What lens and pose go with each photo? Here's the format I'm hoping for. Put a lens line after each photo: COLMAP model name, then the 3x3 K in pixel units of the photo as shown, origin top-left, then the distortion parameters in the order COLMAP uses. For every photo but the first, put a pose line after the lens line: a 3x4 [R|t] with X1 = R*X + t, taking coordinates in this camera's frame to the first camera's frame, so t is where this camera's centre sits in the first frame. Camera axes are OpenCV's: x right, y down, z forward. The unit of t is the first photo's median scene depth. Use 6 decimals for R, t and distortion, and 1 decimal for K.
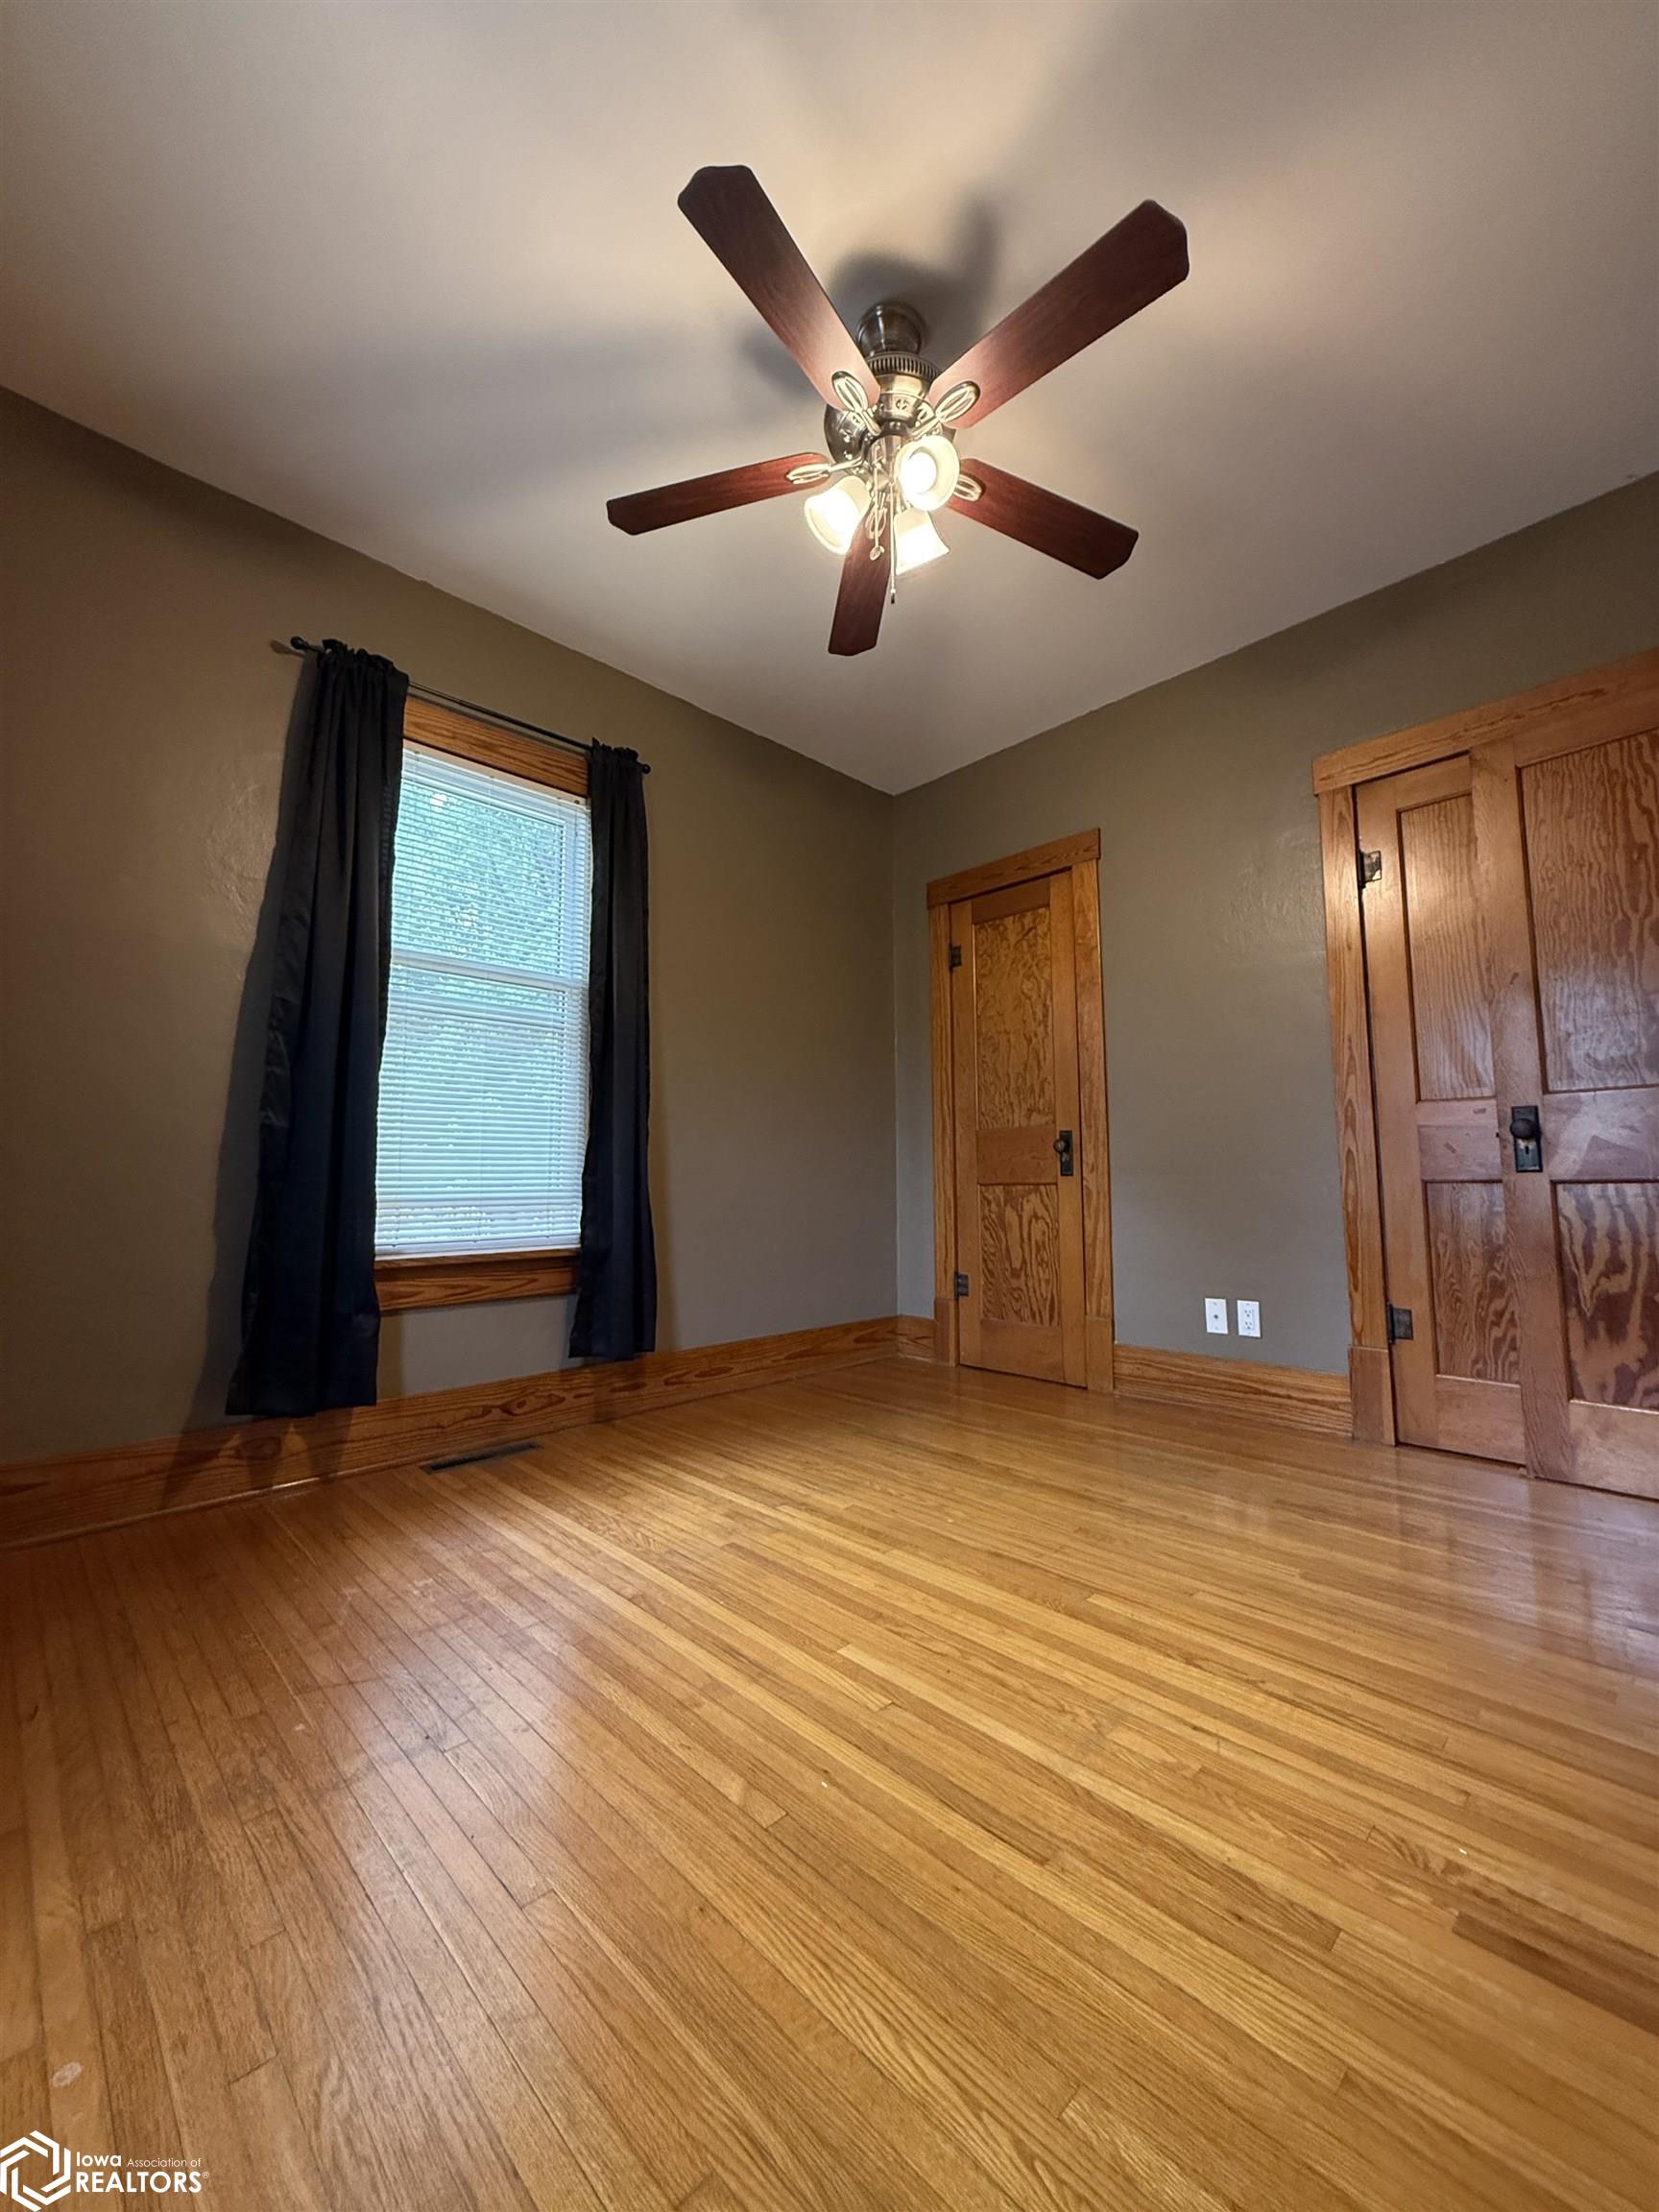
lens RADIAL K [[878.7, 0, 831.8], [0, 878.7, 1107.1], [0, 0, 1]] dist [-0.002743, 0.000464]
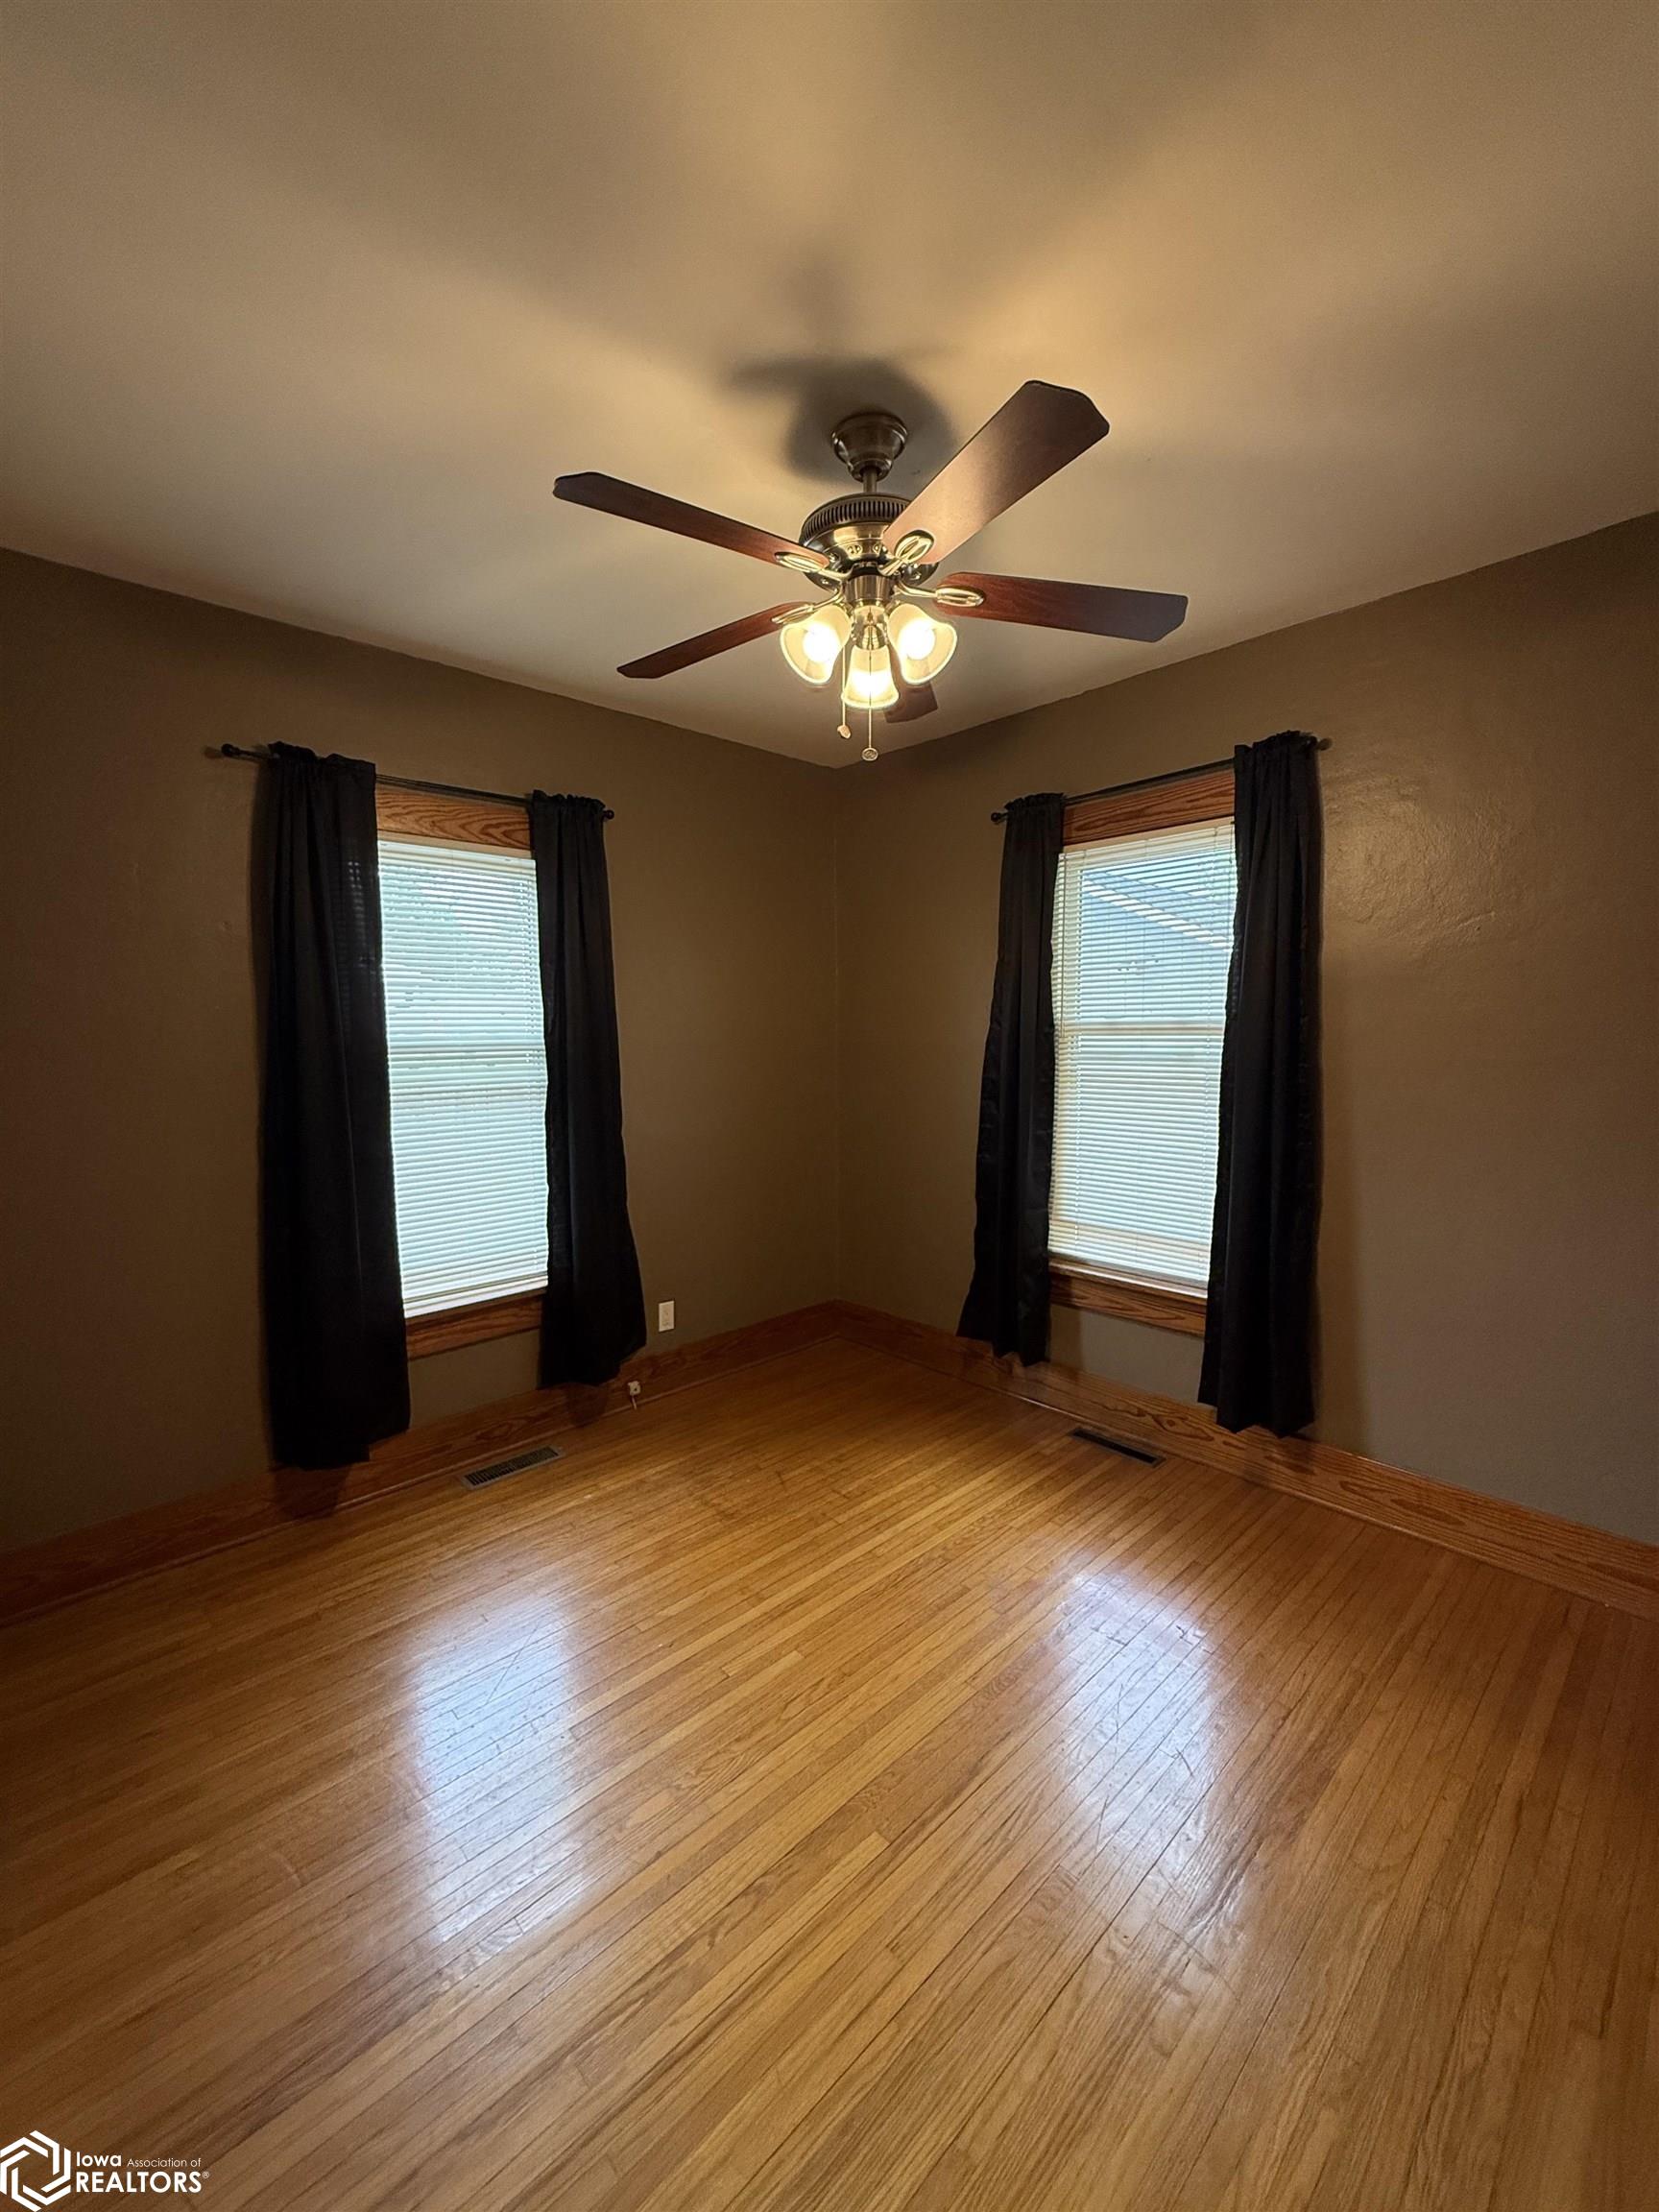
lens RADIAL K [[878.7, 0, 832.1], [0, 878.7, 1114.6], [0, 0, 1]] dist [-0.002743, 0.000464]
pose [[-0.024005, 0.103449, -0.994345, 0.904872], [0.097817, 0.990102, 0.100646, -0.253178], [0.994915, -0.094848, -0.033887, 0.816468]]
